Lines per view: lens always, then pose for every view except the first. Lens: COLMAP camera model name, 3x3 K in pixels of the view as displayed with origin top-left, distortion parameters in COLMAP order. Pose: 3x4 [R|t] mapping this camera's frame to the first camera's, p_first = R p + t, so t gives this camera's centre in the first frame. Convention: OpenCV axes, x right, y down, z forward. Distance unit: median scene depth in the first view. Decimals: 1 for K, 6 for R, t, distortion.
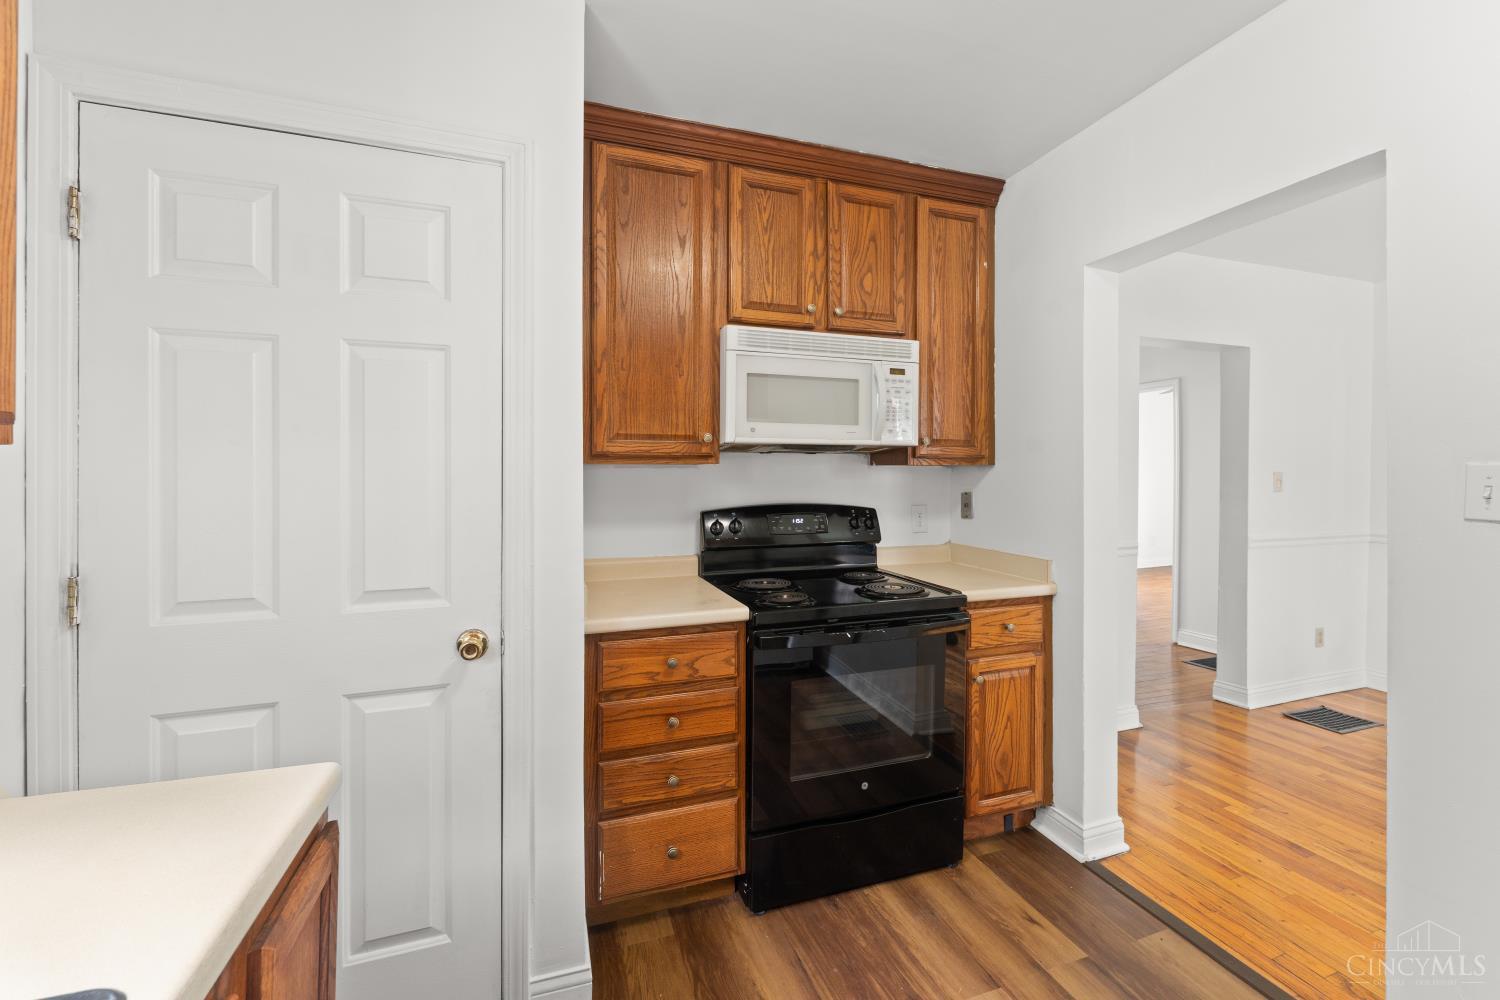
lens RADIAL K [[619.7, 0, 752.4], [0, 619.7, 474.9], [0, 0, 1]] dist [-0.012488, -0.000096]
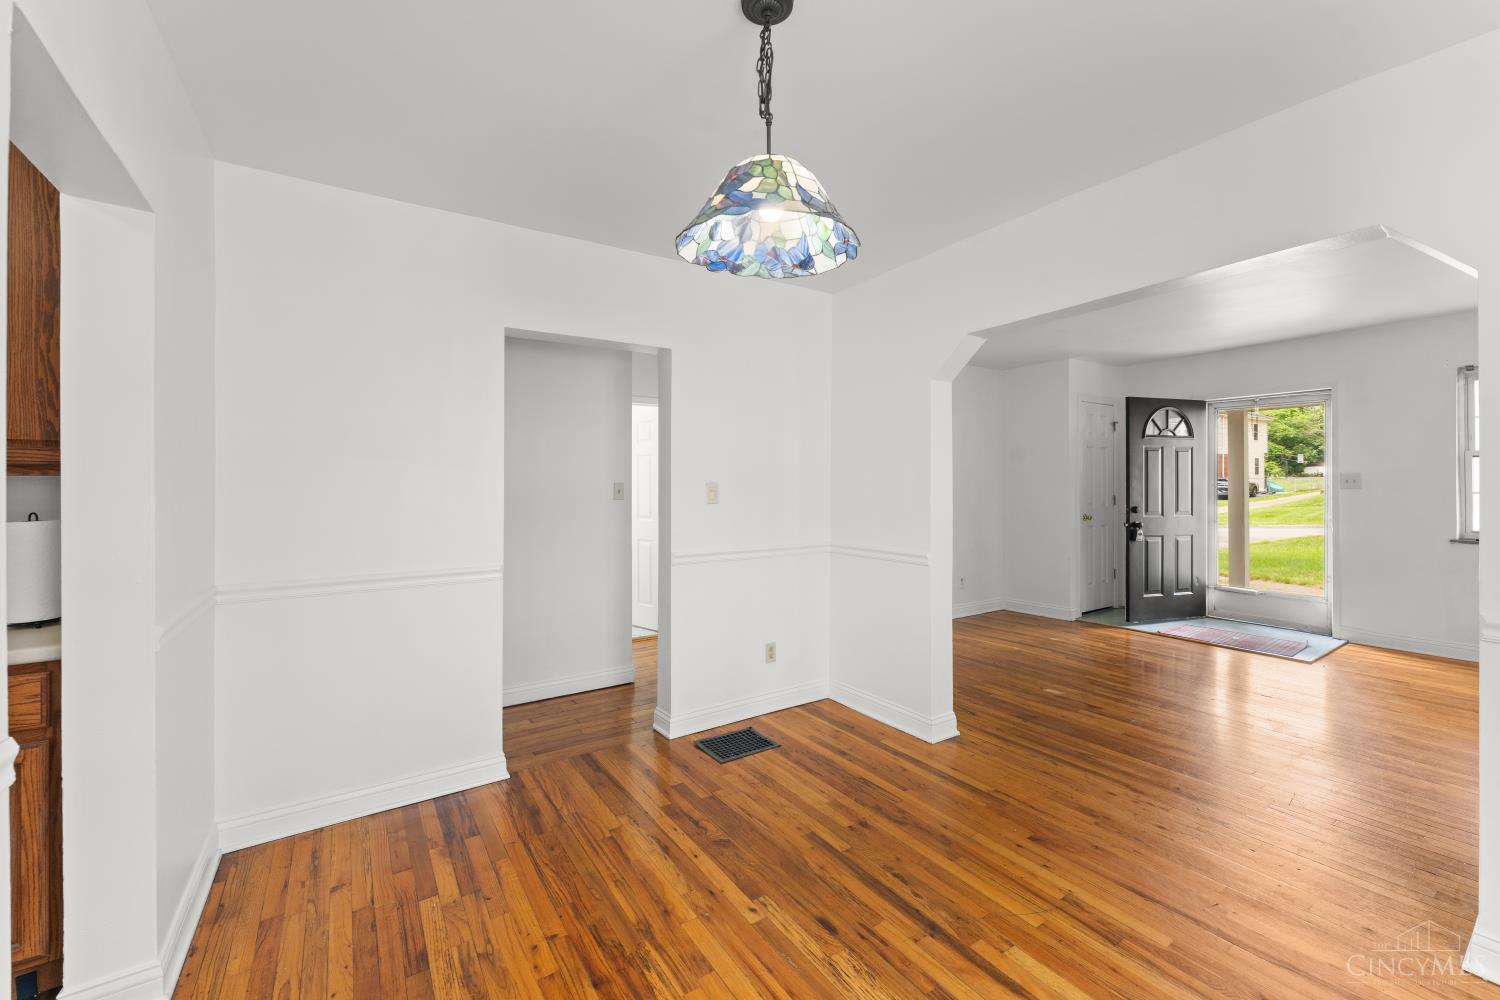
lens RADIAL K [[607.2, 0, 746.6], [0, 607.2, 485.5], [0, 0, 1]] dist [-0.000471, -0.000016]
pose [[0.968026, -0.004611, 0.250809, 0.684631], [0.004099, 0.999988, 0.002567, -0.002590], [-0.250818, -0.001457, 0.968033, 0.082352]]
